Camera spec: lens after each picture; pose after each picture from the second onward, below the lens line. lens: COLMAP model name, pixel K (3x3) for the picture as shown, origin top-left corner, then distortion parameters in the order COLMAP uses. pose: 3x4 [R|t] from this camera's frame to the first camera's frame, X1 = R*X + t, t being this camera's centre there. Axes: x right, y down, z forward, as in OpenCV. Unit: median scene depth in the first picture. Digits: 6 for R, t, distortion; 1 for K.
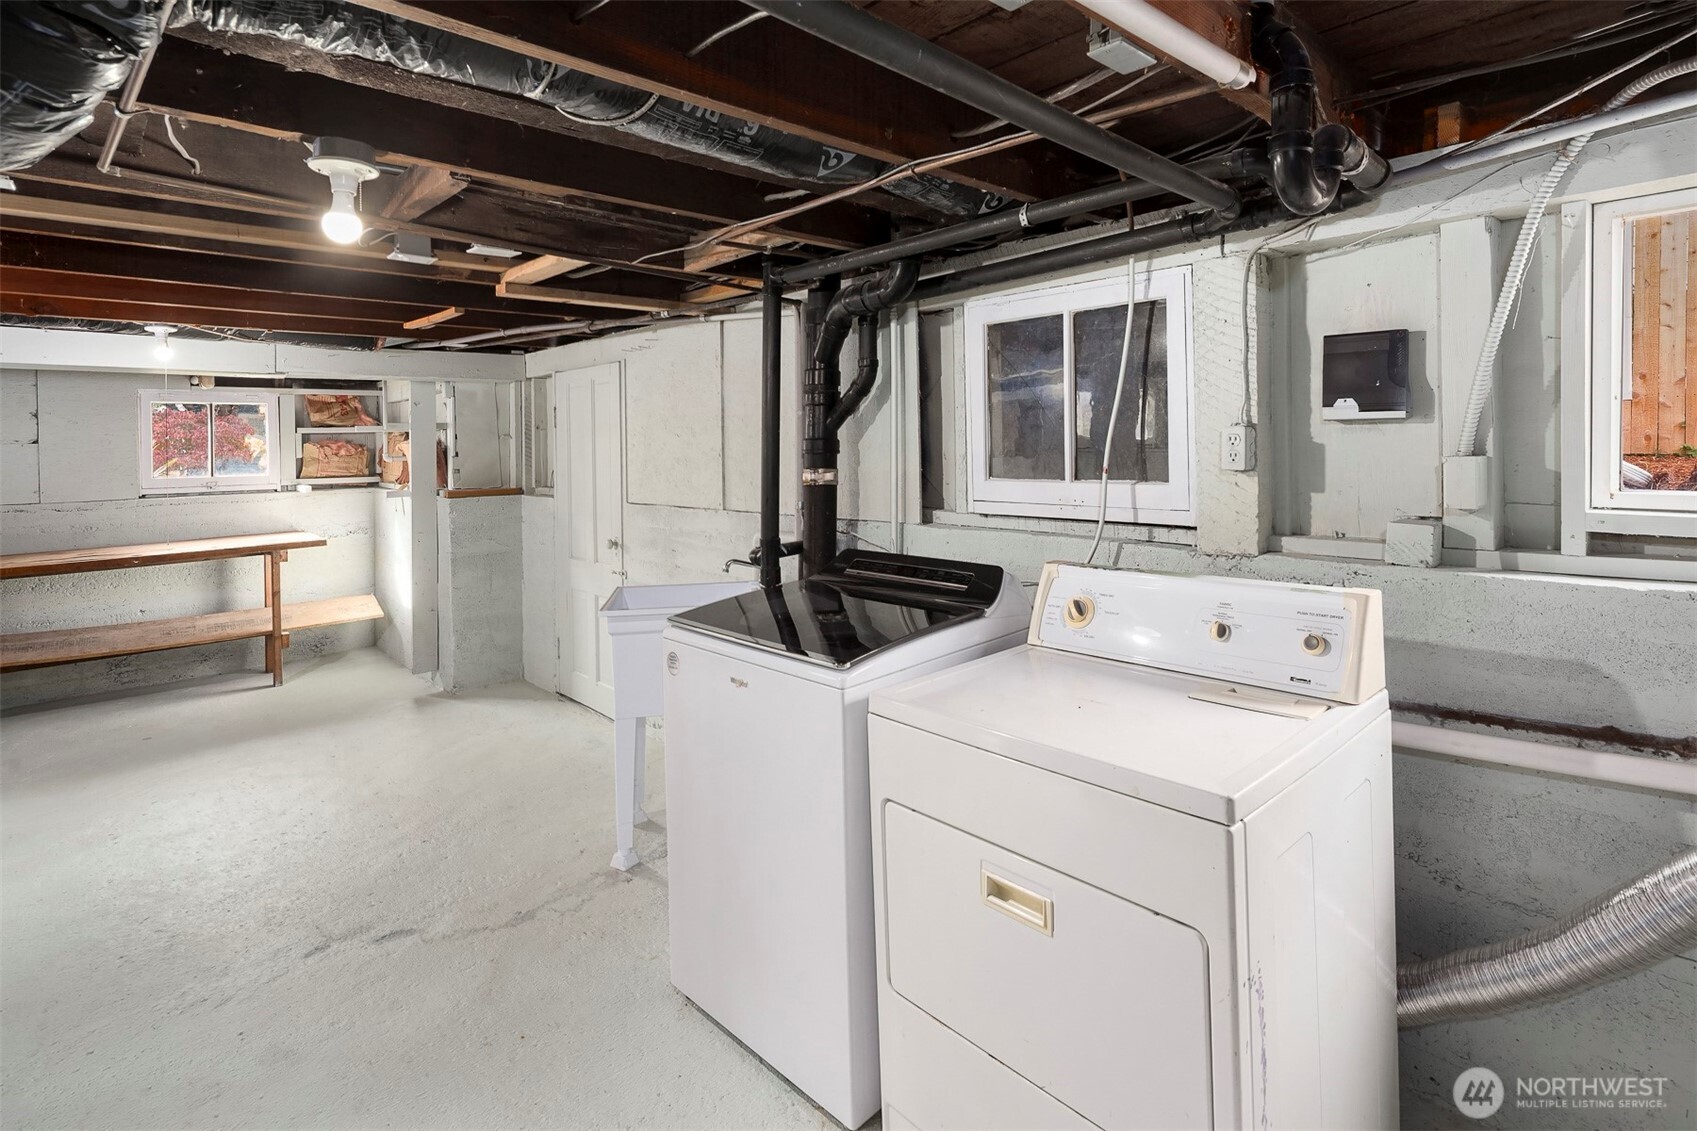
lens RADIAL K [[829.2, 0, 898.0], [0, 829.2, 460.0], [0, 0, 1]] dist [0.005071, 0.000487]
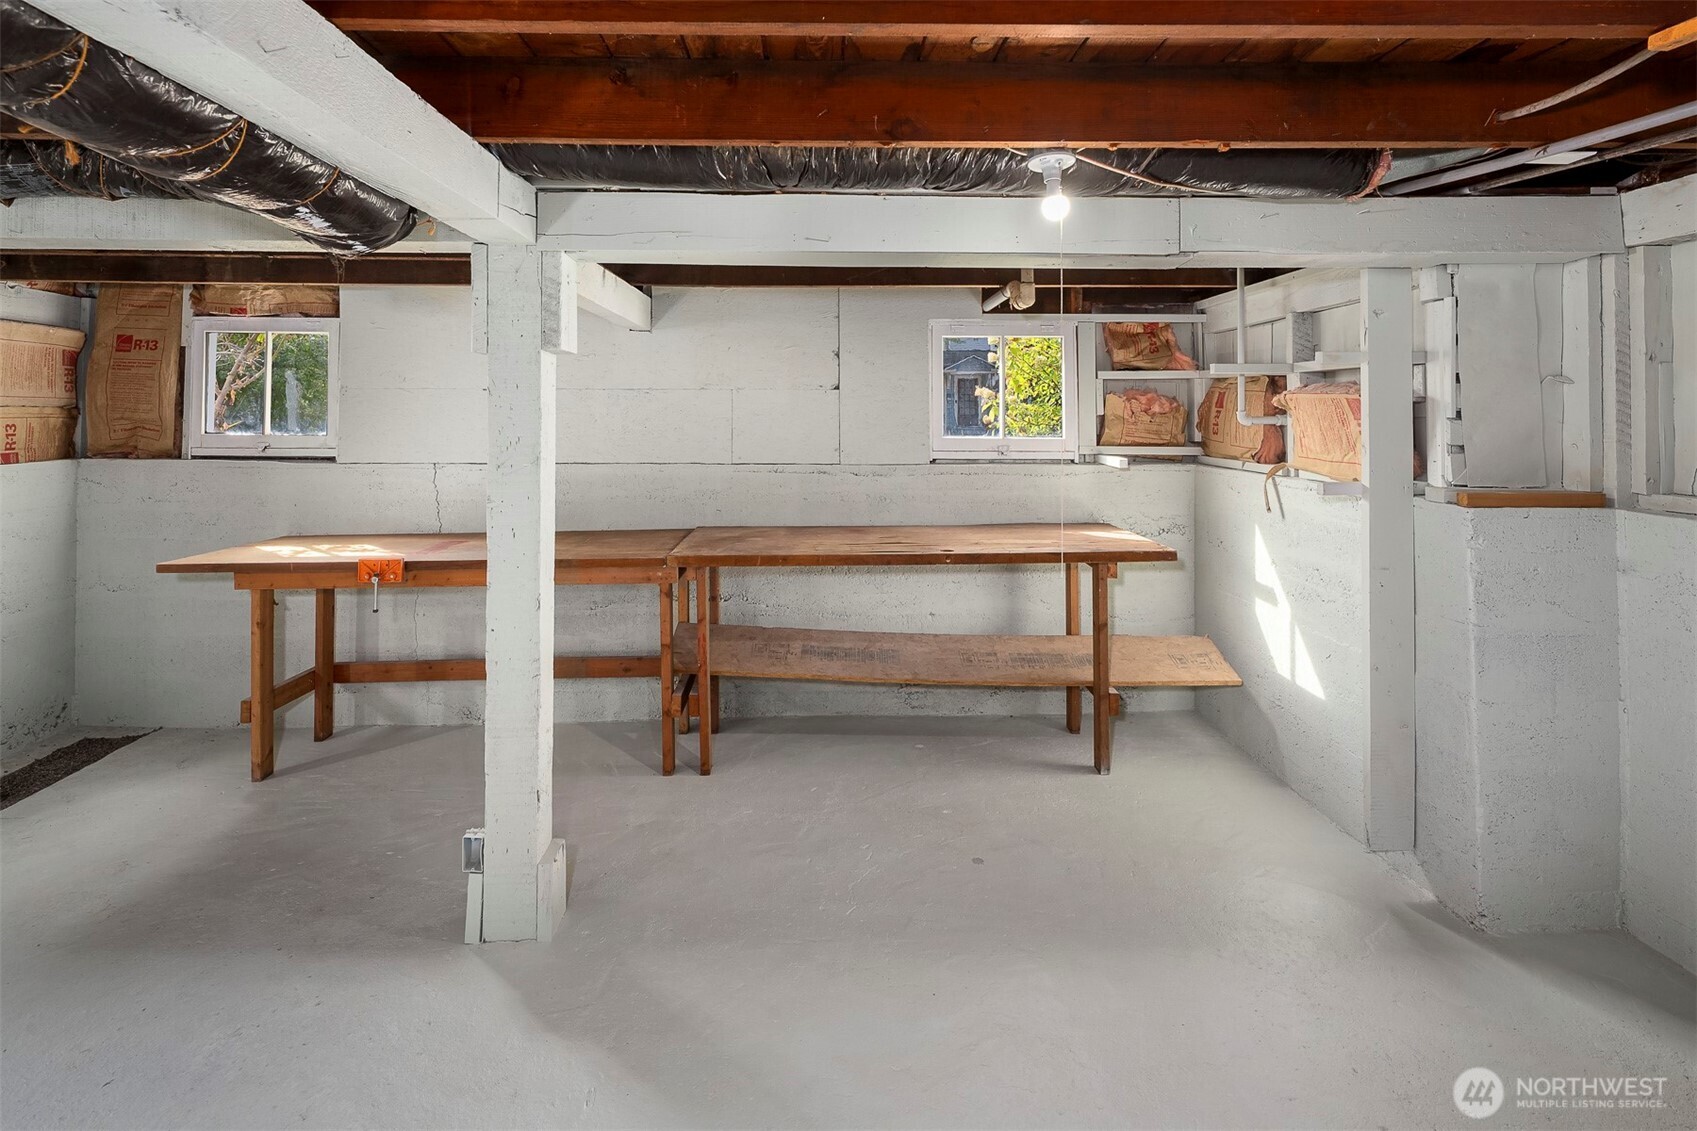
lens RADIAL K [[839.6, 0, 844.1], [0, 839.6, 522.4], [0, 0, 1]] dist [0.001373, -0.000012]
pose [[0.738249, 0.108373, -0.665765, -0.435081], [-0.030998, 0.991417, 0.127010, 0.004131], [0.673815, -0.073128, 0.735272, 0.364672]]
